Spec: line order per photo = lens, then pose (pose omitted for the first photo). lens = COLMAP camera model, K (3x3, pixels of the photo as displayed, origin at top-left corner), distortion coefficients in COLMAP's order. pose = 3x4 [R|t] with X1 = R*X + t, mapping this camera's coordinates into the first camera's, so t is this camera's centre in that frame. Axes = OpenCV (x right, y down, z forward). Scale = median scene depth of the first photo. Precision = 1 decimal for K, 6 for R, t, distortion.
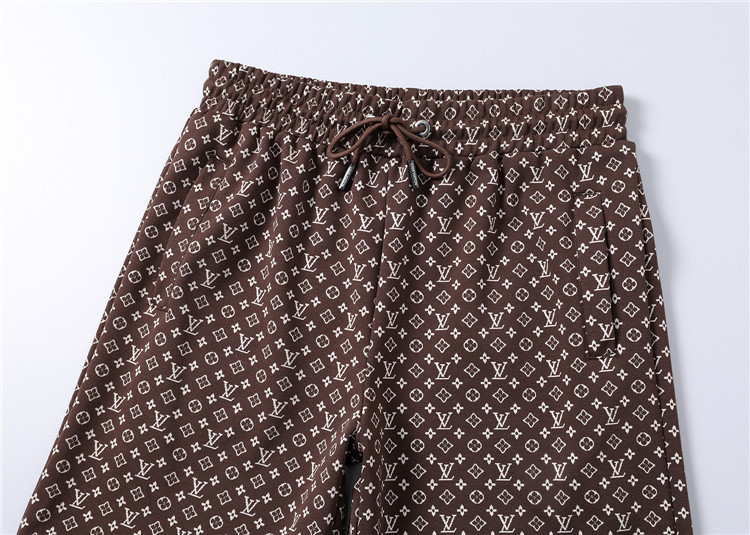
lens RADIAL K [[1010.7, 0, 375.0], [0, 1010.7, 267.5], [0, 0, 1]] dist [0.036892, 0.022390]
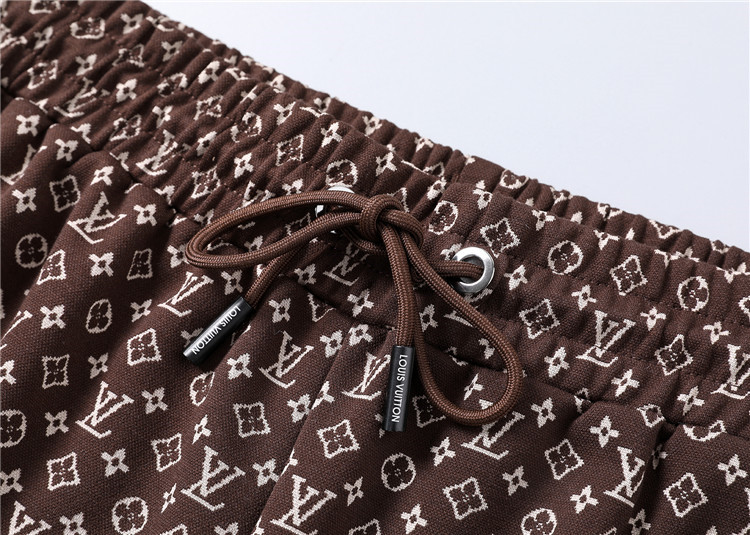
lens RADIAL K [[1372.8, 0, 375.0], [0, 1372.8, 267.5], [0, 0, 1]] dist [0.018177, 0.075389]
pose [[0.939076, 0.329427, -0.098057, 0.060978], [-0.340803, 0.929465, -0.141238, -0.062168], [0.044613, 0.166051, 0.985108, 0.544019]]
